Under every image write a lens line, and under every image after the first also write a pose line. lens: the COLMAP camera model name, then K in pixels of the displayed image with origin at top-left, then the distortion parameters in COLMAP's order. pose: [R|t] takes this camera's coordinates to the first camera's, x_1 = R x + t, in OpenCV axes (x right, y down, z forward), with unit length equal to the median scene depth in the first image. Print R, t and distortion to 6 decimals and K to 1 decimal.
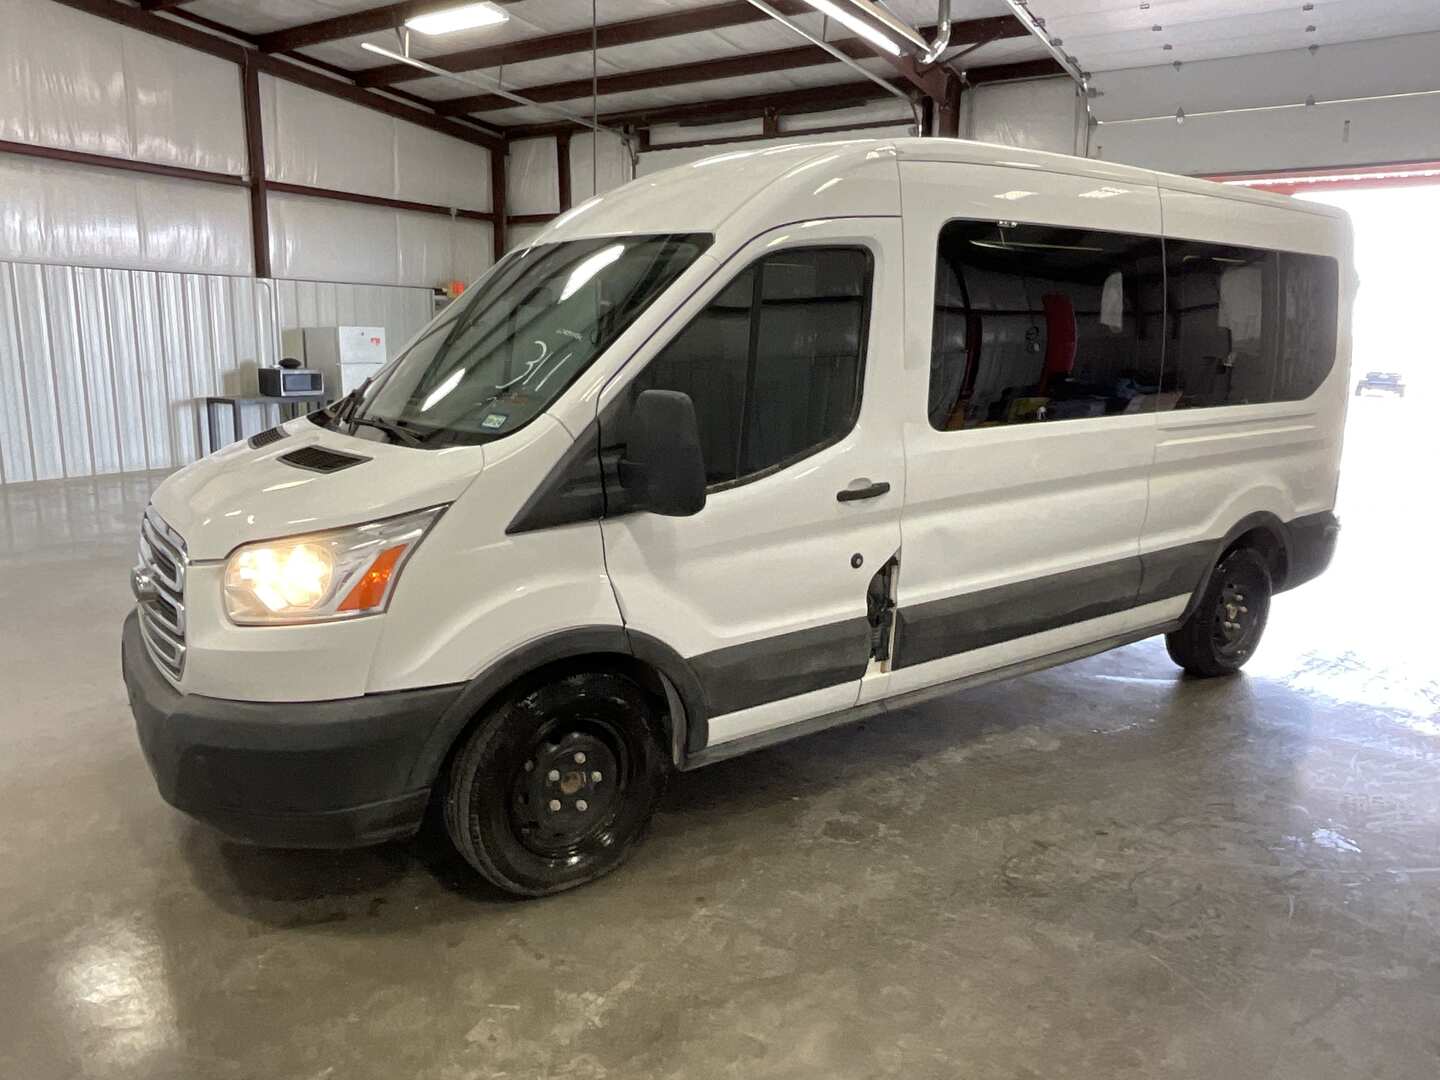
lens RADIAL K [[1014.9, 0, 716.3], [0, 1014.9, 536.7], [0, 0, 1]] dist [-0.002995, -0.008484]
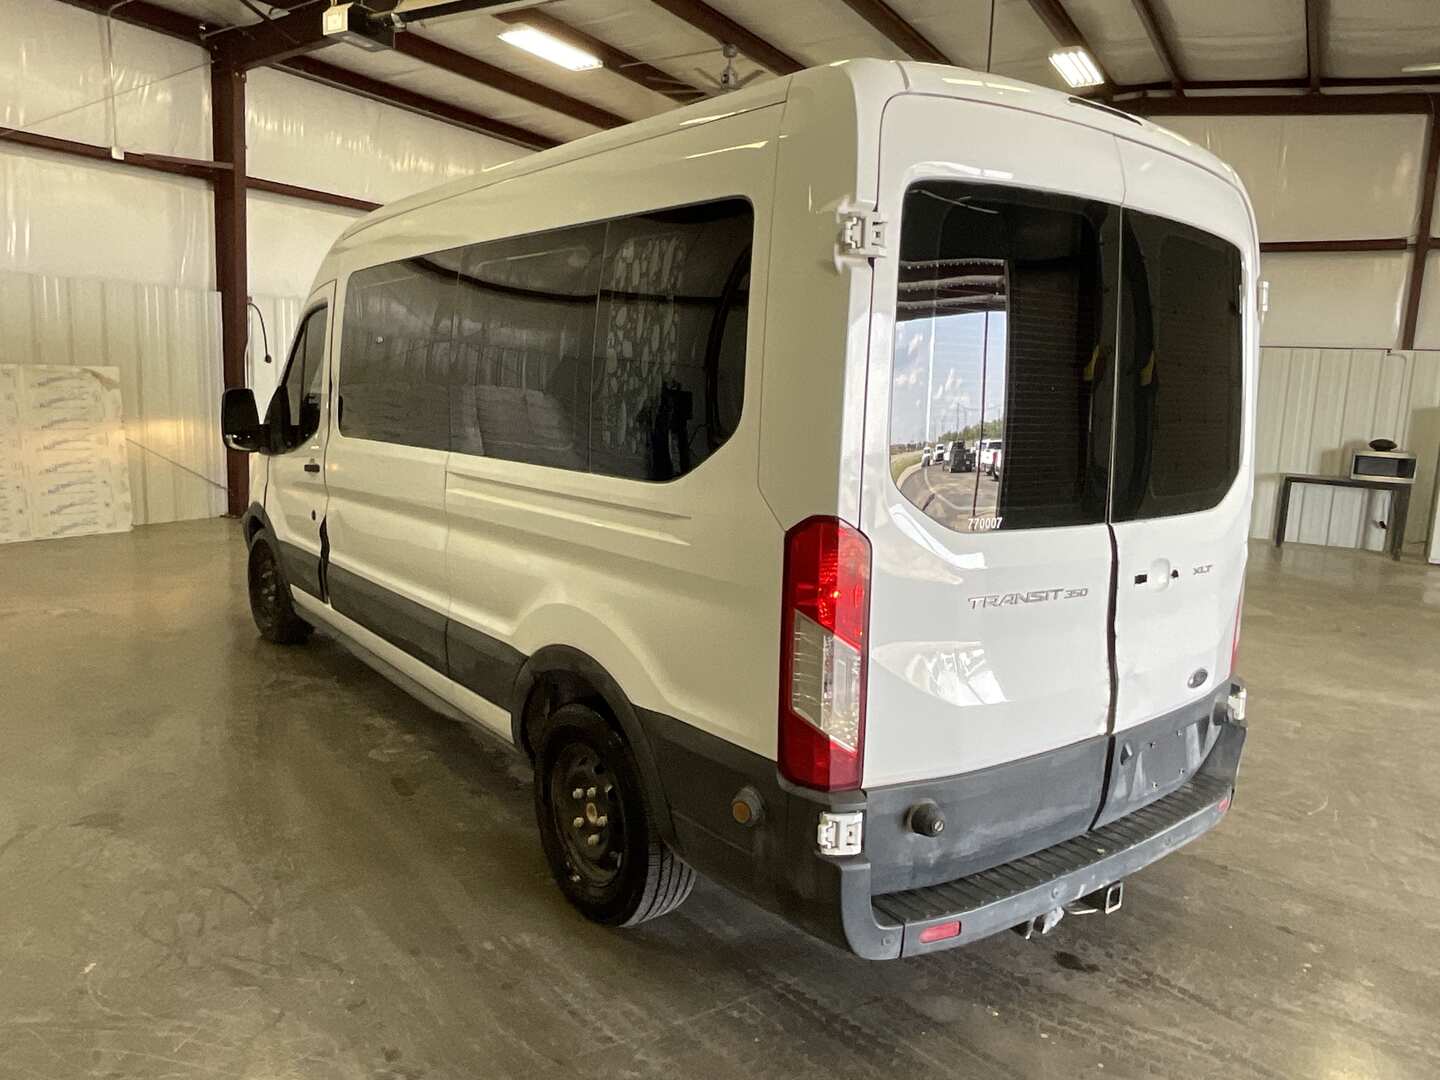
lens RADIAL K [[1014.9, 0, 710.6], [0, 1014.9, 538.0], [0, 0, 1]] dist [-0.002995, -0.008484]
pose [[0.036428, 0.140171, -0.989457, 1.557243], [-0.230793, 0.964528, 0.128143, -0.255410], [0.972321, 0.223692, 0.067487, 1.413941]]
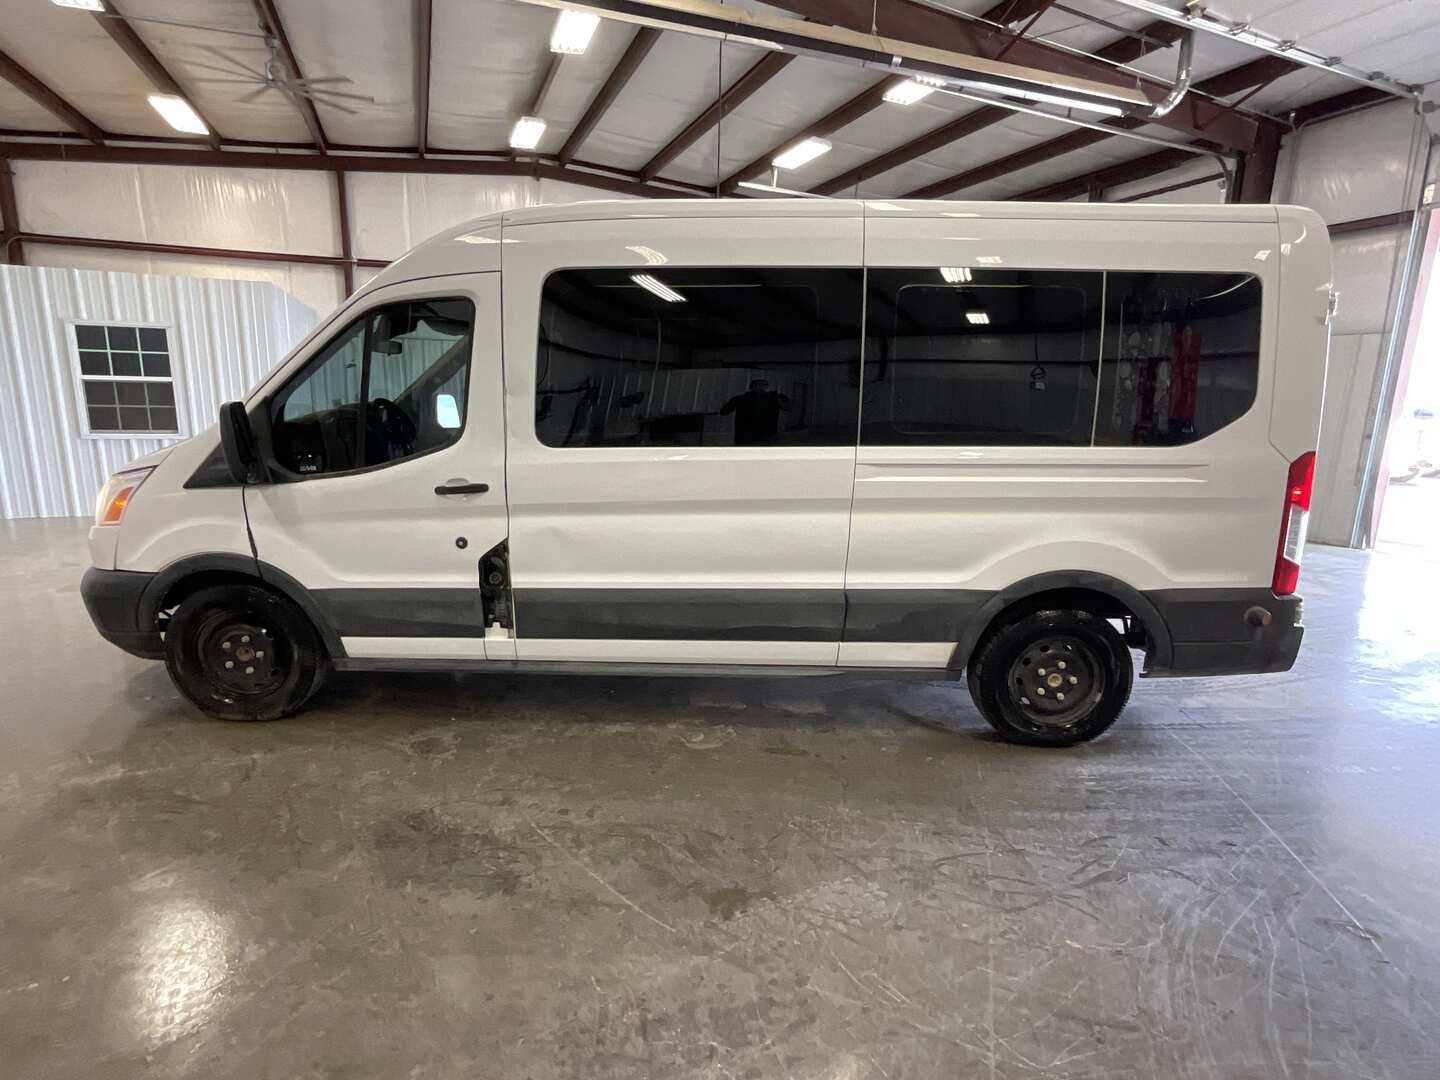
lens RADIAL K [[752.1, 0, 704.9], [0, 752.1, 538.6], [0, 0, 1]] dist [-0.003246, 0.001993]
pose [[0.800063, 0.115931, -0.588608, 0.911708], [-0.120646, 0.992198, 0.031434, -0.046948], [0.587659, 0.045864, 0.807808, 0.396865]]
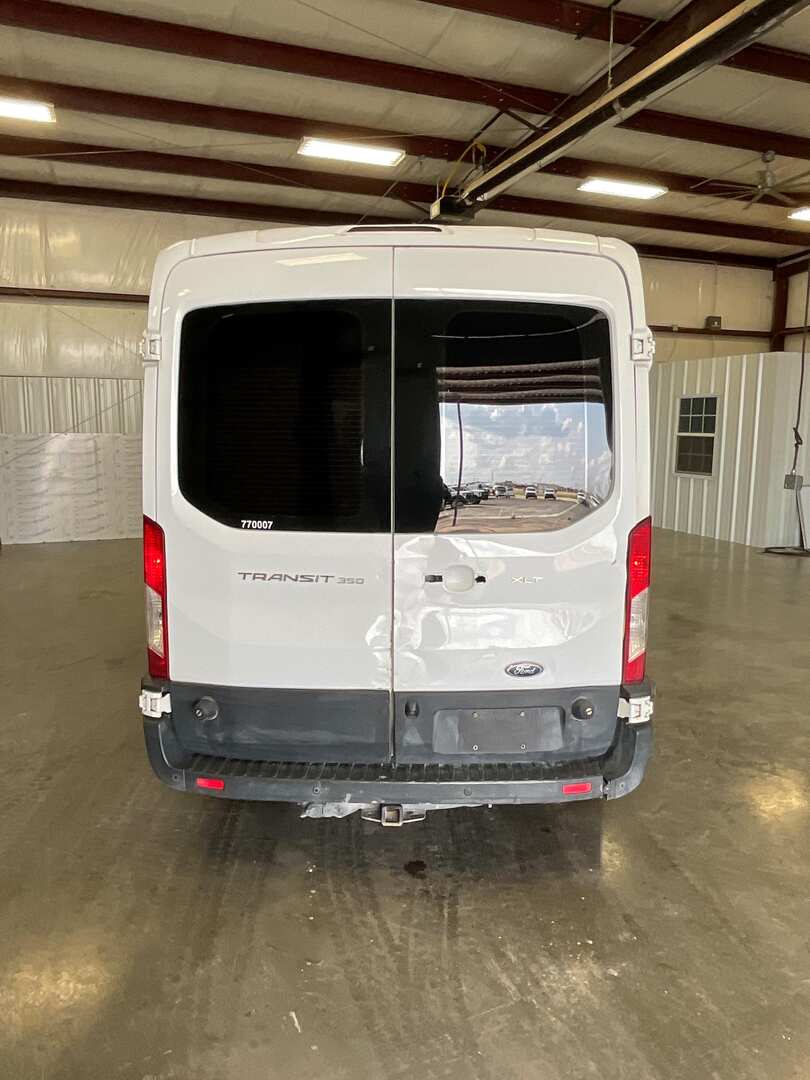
lens RADIAL K [[761.2, 0, 404.9], [0, 761.2, 535.5], [0, 0, 1]] dist [-0.002995, -0.008484]
pose [[-0.590215, 0.096596, -0.801446, 1.435149], [-0.170730, 0.955419, 0.240886, -0.405983], [0.788985, 0.279005, -0.547411, 2.109377]]
